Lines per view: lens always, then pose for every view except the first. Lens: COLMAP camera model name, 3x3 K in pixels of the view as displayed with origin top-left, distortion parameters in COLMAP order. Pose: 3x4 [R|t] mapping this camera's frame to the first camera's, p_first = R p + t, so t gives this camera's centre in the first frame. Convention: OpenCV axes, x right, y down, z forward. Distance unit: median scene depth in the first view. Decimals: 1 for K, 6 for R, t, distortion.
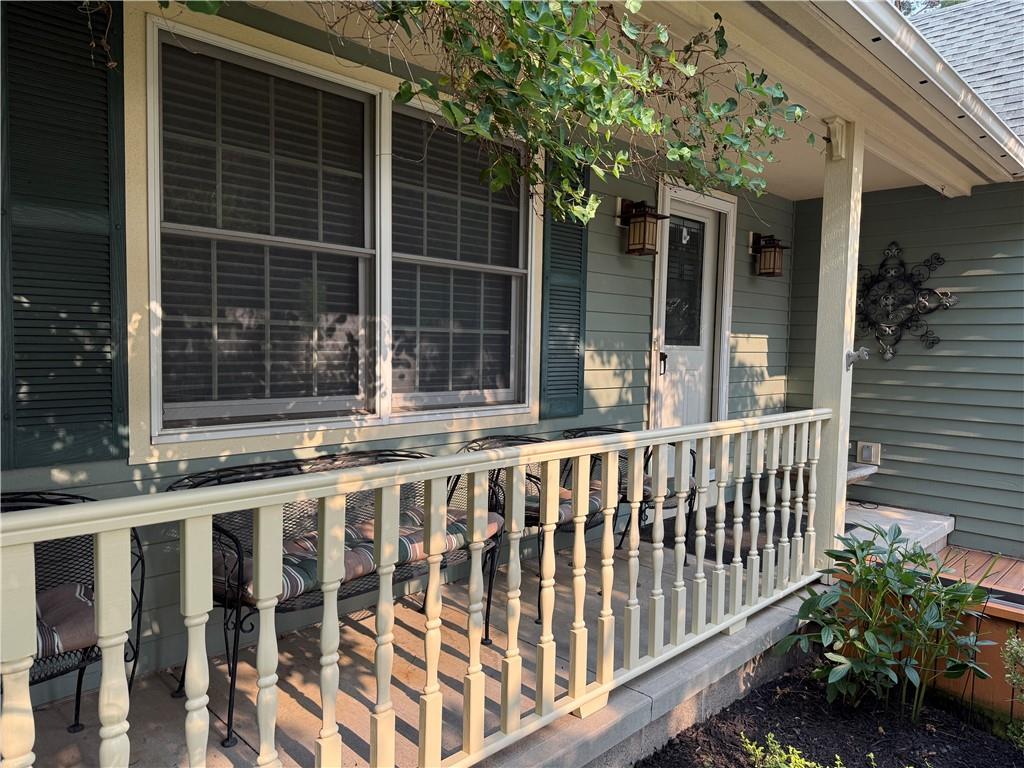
lens RADIAL K [[714.6, 0, 522.4], [0, 714.6, 380.6], [0, 0, 1]] dist [0.046456, -0.001706]
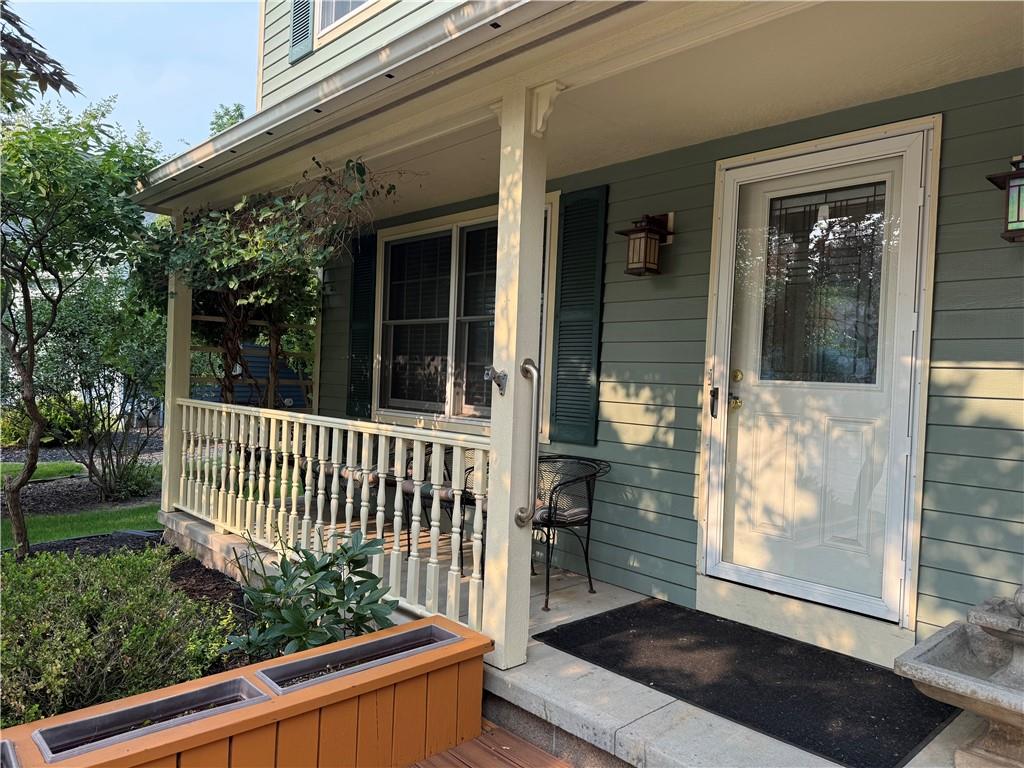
lens RADIAL K [[714.6, 0, 510.6], [0, 714.6, 379.4], [0, 0, 1]] dist [0.046456, -0.001706]
pose [[-0.053151, -0.026115, -0.998245, 1.059989], [-0.098572, 0.994913, -0.020780, -0.011264], [0.993709, 0.097295, -0.055455, 0.903455]]
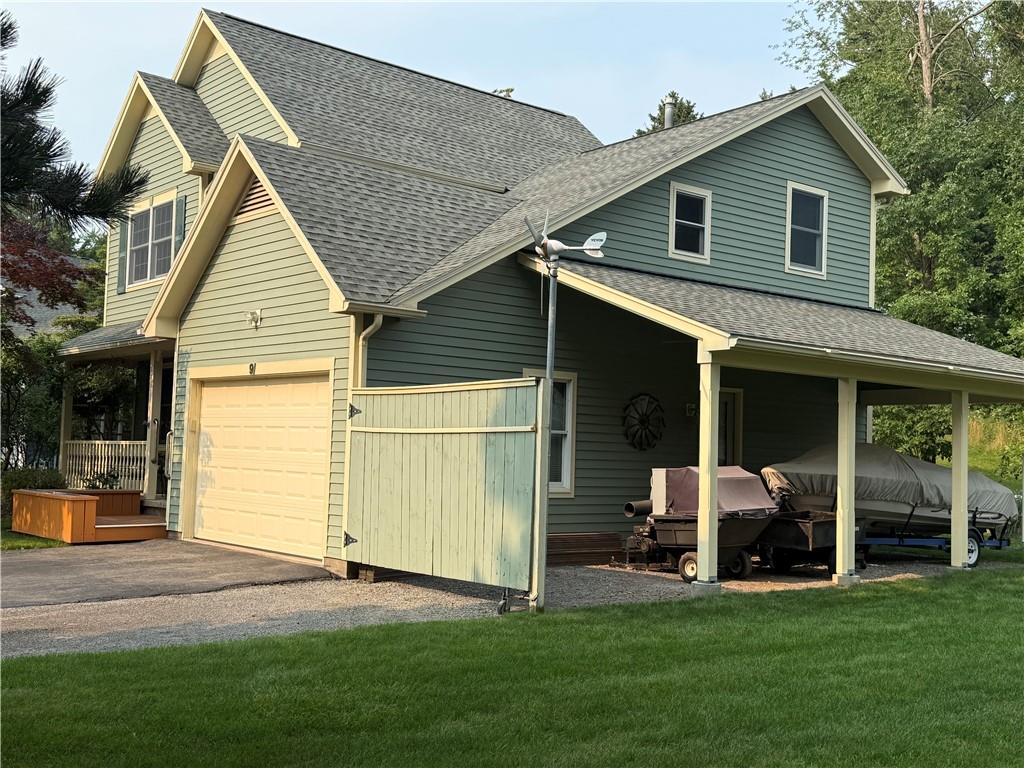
lens RADIAL K [[1170.8, 0, 511.0], [0, 1170.8, 388.0], [0, 0, 1]] dist [0.100785, 0.000000]
pose [[-0.136712, -0.091324, -0.986392, 4.339031], [-0.094862, 0.992372, -0.078730, 0.047845], [0.986058, 0.082808, -0.144332, 2.709346]]
